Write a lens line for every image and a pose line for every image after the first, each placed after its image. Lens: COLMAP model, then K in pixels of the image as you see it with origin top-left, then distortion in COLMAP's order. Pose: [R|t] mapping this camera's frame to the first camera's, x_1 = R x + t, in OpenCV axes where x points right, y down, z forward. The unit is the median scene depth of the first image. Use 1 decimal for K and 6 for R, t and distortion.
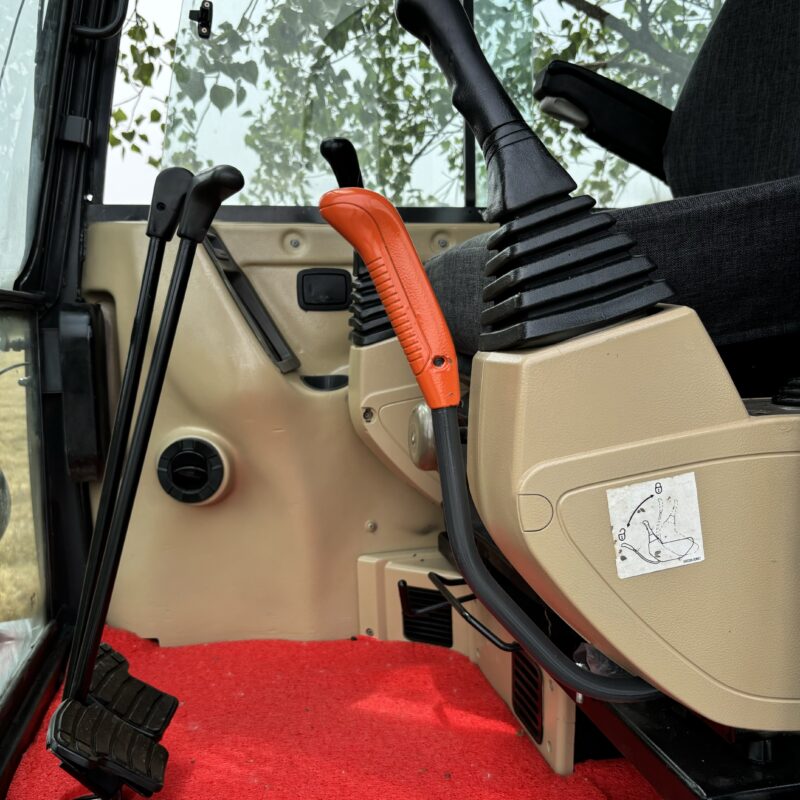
lens RADIAL K [[816.9, 0, 401.8], [0, 816.9, 400.0], [0, 0, 1]] dist [0.026575, 0.000000]
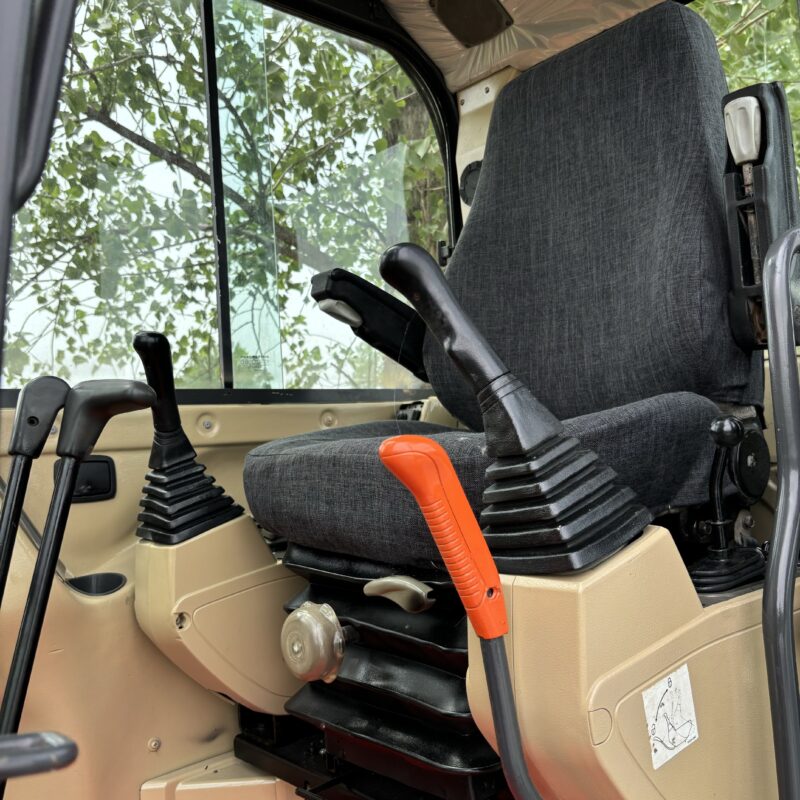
lens RADIAL K [[816.9, 0, 405.5], [0, 816.9, 393.3], [0, 0, 1]] dist [0.026575, 0.000000]
pose [[0.873150, 0.001398, 0.487449, -0.302787], [0.084838, 0.984298, -0.154791, -0.077143], [-0.480011, 0.176510, 0.859322, 0.039034]]
